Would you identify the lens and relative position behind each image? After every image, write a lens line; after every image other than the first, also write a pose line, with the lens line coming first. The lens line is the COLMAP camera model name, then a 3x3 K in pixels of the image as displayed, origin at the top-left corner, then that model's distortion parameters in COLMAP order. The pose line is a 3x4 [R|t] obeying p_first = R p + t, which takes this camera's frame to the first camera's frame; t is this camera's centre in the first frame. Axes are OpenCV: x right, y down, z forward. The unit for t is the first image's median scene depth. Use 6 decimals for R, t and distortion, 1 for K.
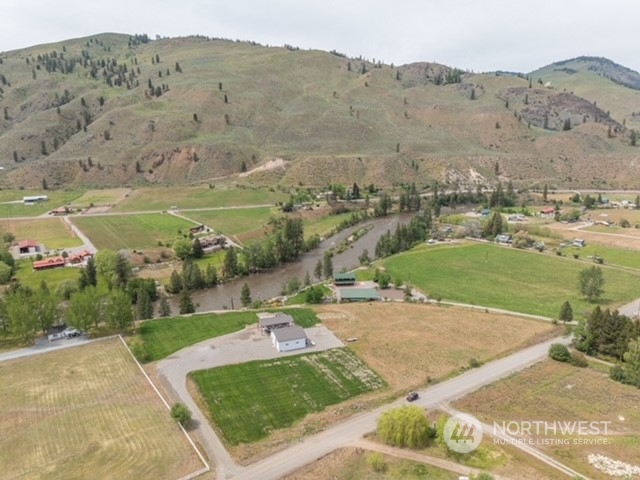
lens RADIAL K [[450.8, 0, 321.6], [0, 450.8, 240.4], [0, 0, 1]] dist [-0.045565, 0.015040]
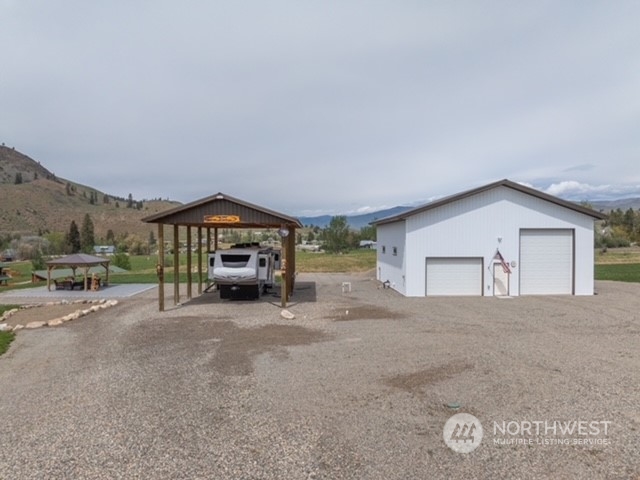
lens RADIAL K [[450.8, 0, 320.2], [0, 450.8, 240.7], [0, 0, 1]] dist [-0.045565, 0.015040]
pose [[0.357631, -0.004537, 0.933852, -0.059256], [0.201899, 0.976714, -0.072575, 0.049843], [-0.911777, 0.214499, 0.350219, 0.229818]]
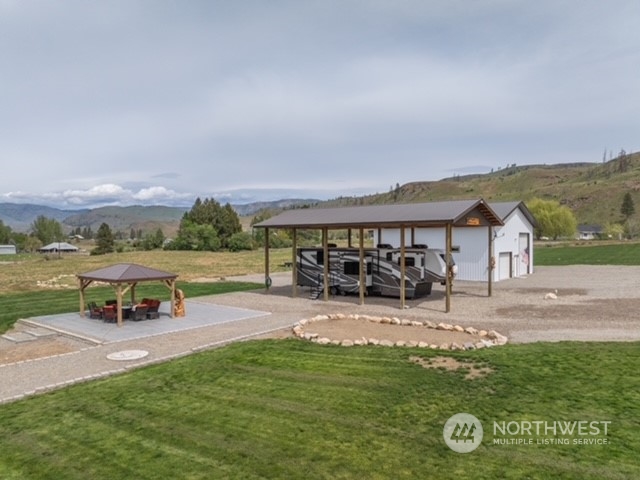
lens RADIAL K [[450.8, 0, 316.3], [0, 450.8, 242.4], [0, 0, 1]] dist [-0.045565, 0.015040]
pose [[-0.463186, -0.003558, 0.886254, -0.055422], [0.193559, 0.975445, 0.105076, 0.040928], [-0.864866, 0.220212, -0.451124, 0.269934]]
